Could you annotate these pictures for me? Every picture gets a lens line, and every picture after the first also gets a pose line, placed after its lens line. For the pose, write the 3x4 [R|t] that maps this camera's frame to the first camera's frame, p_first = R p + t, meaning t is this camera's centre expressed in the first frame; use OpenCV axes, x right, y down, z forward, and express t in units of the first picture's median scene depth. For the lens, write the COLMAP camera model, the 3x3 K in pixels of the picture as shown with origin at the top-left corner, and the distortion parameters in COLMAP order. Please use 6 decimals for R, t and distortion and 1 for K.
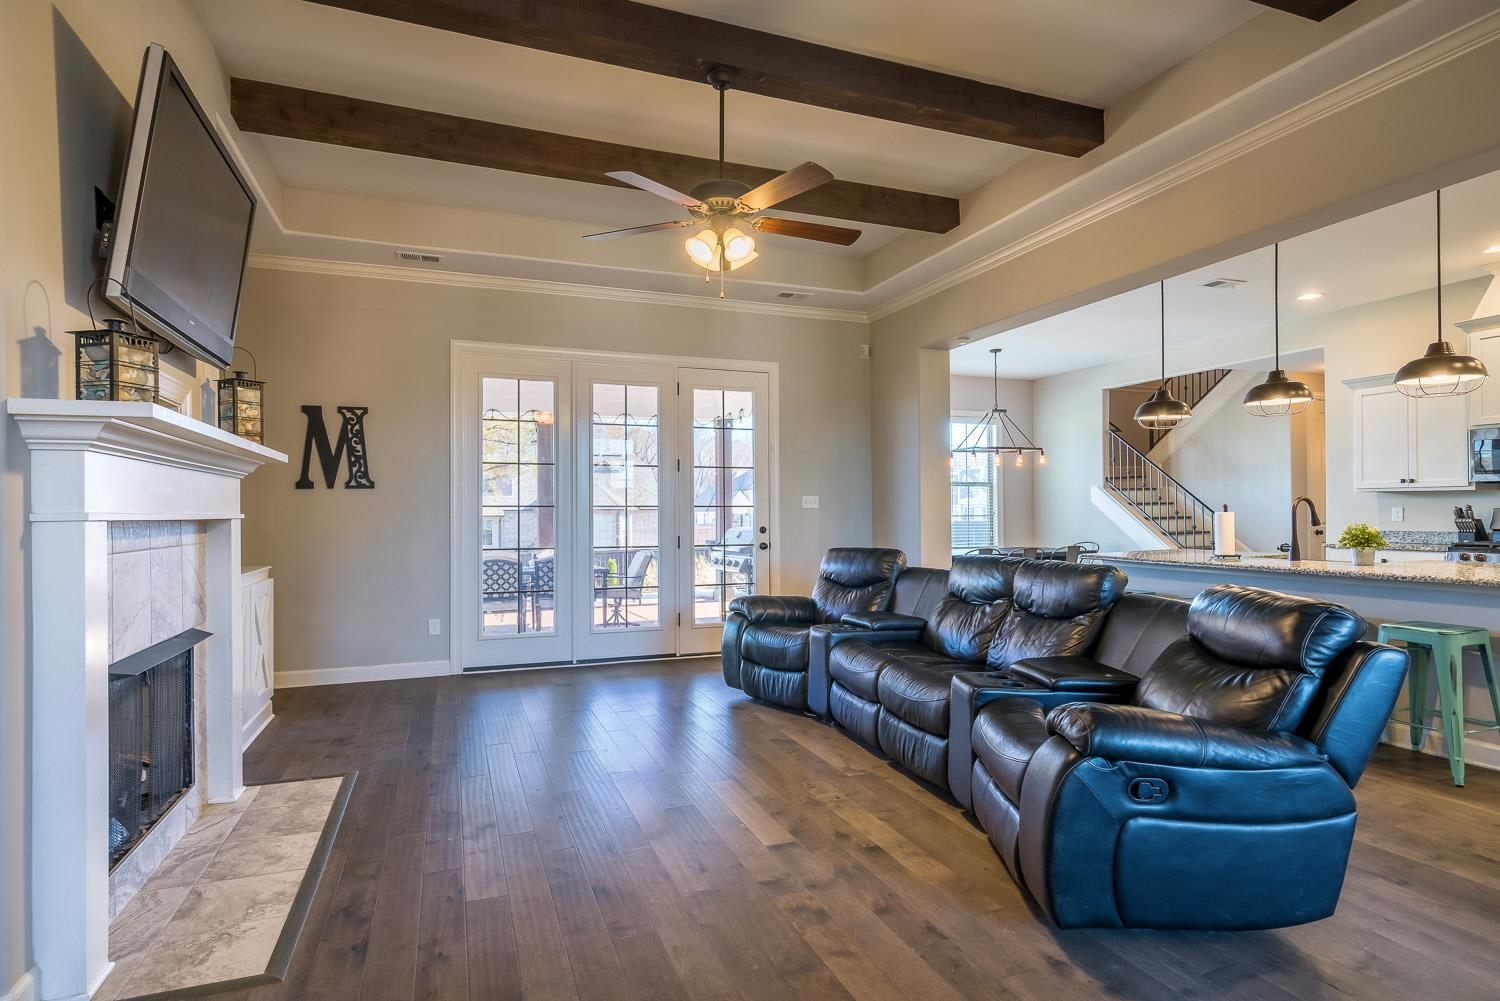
lens RADIAL K [[772.3, 0, 774.9], [0, 772.3, 493.5], [0, 0, 1]] dist [0.003232, 0.002083]
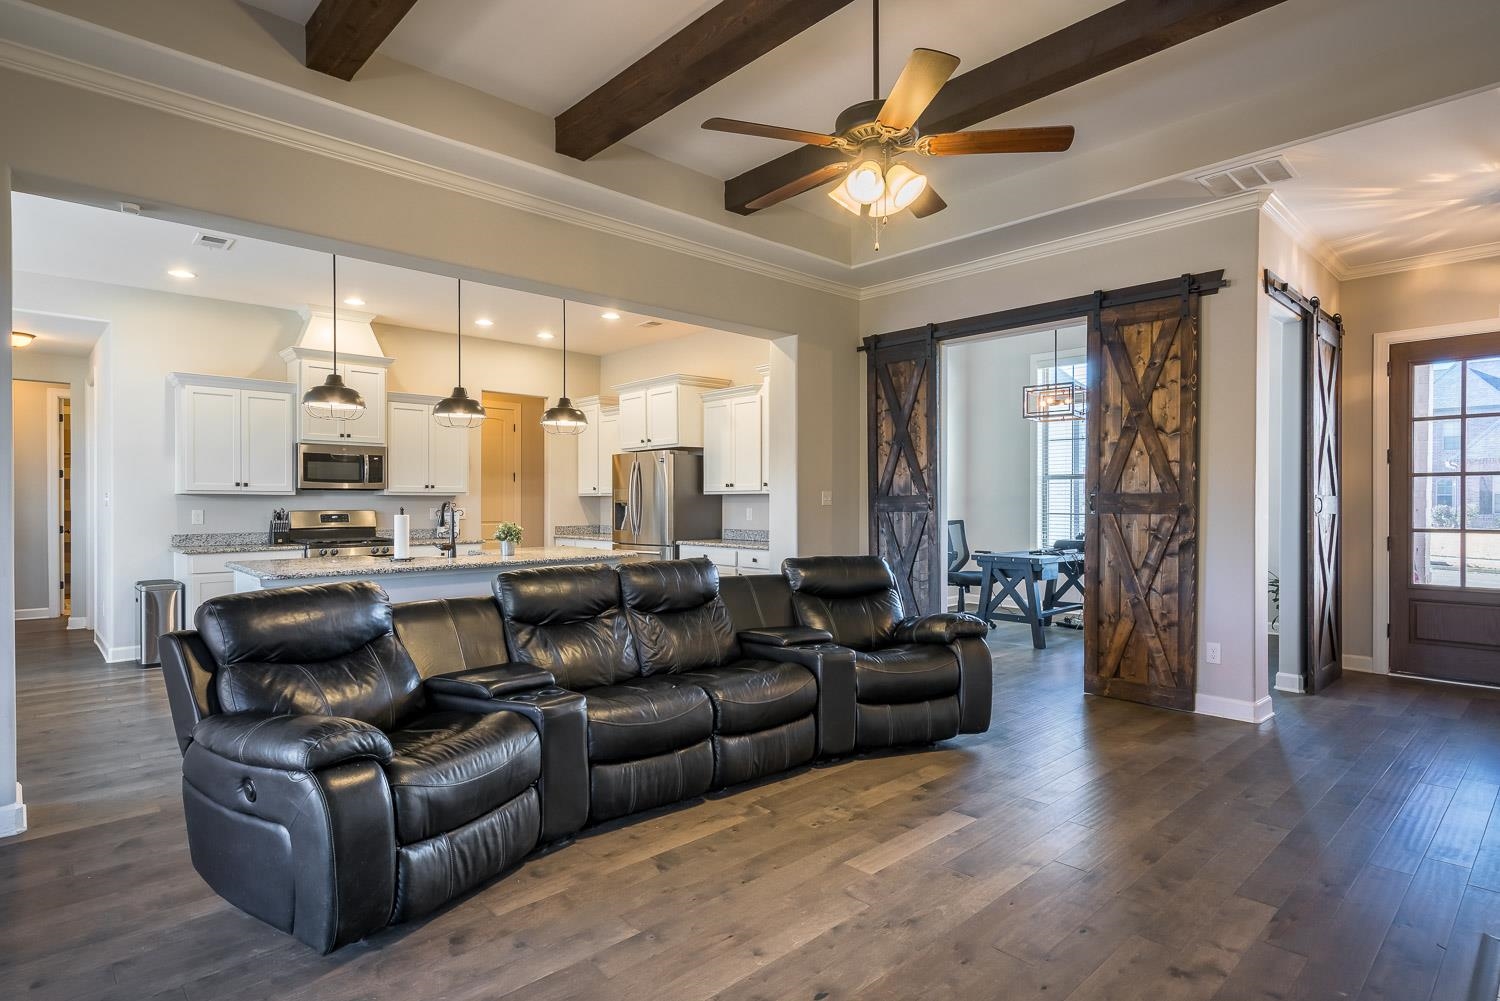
lens RADIAL K [[818.3, 0, 717.3], [0, 818.3, 505.0], [0, 0, 1]] dist [0.001188, 0.001039]
pose [[-0.351862, 0.005318, 0.936037, -0.865880], [-0.018854, 0.999741, -0.012767, 0.026272], [-0.935862, -0.022140, -0.351671, 1.566780]]
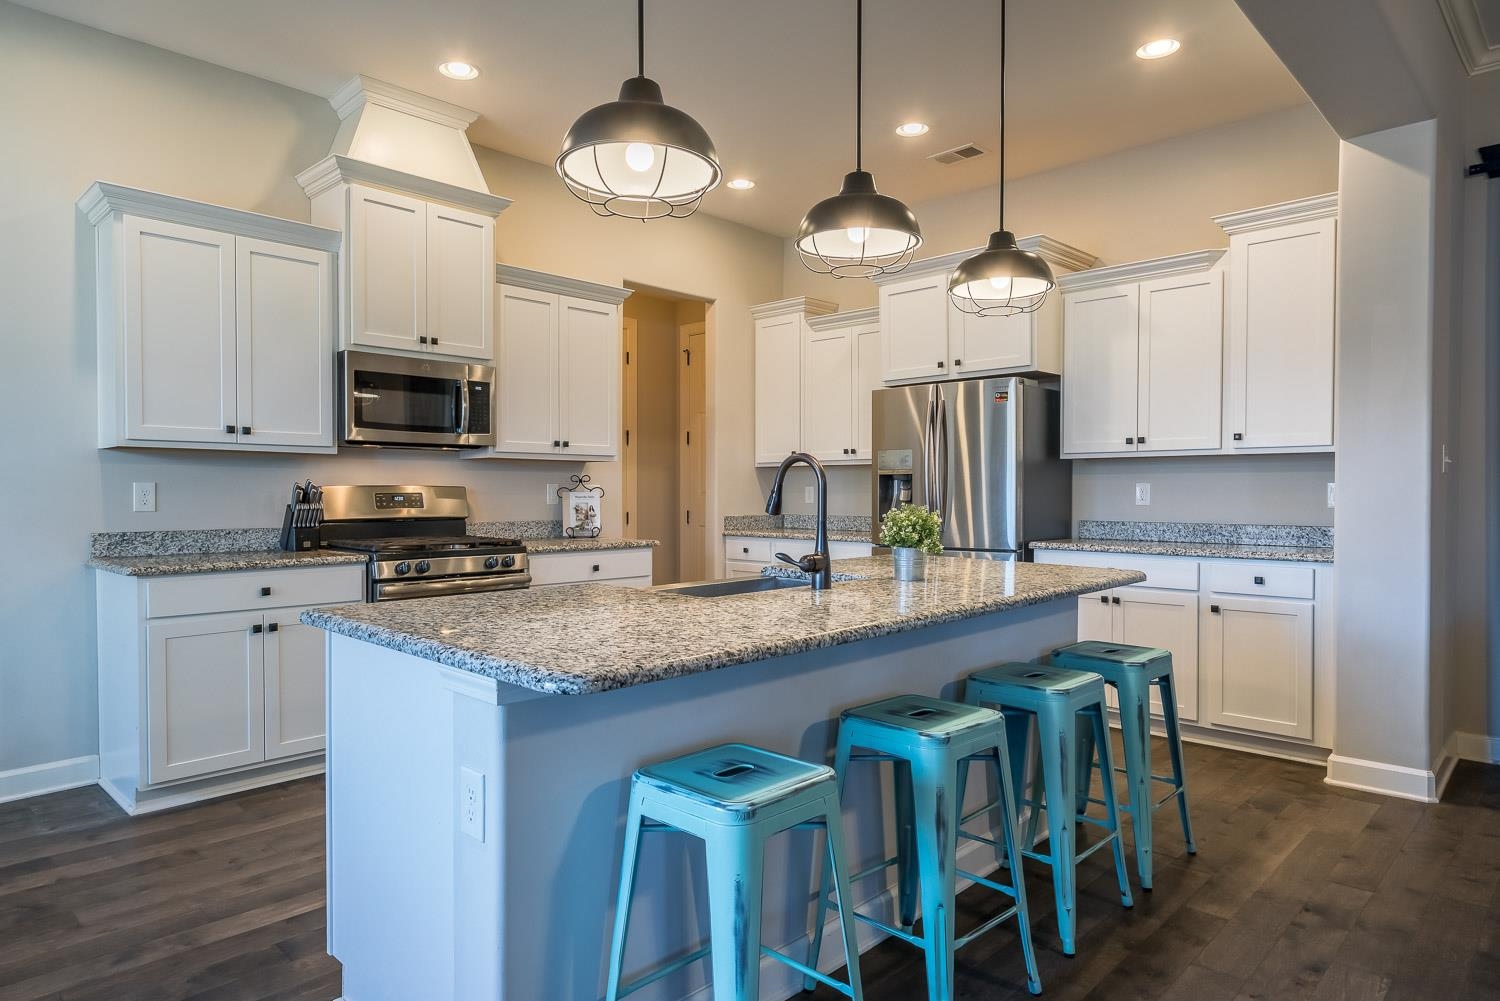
lens RADIAL K [[919.6, 0, 700.5], [0, 919.6, 504.3], [0, 0, 1]] dist [0.003942, 0.000683]
pose [[-0.403218, -0.004227, 0.915094, 0.283725], [-0.018973, 0.999813, -0.003742, 0.057614], [-0.914907, -0.018871, -0.403223, 1.917965]]
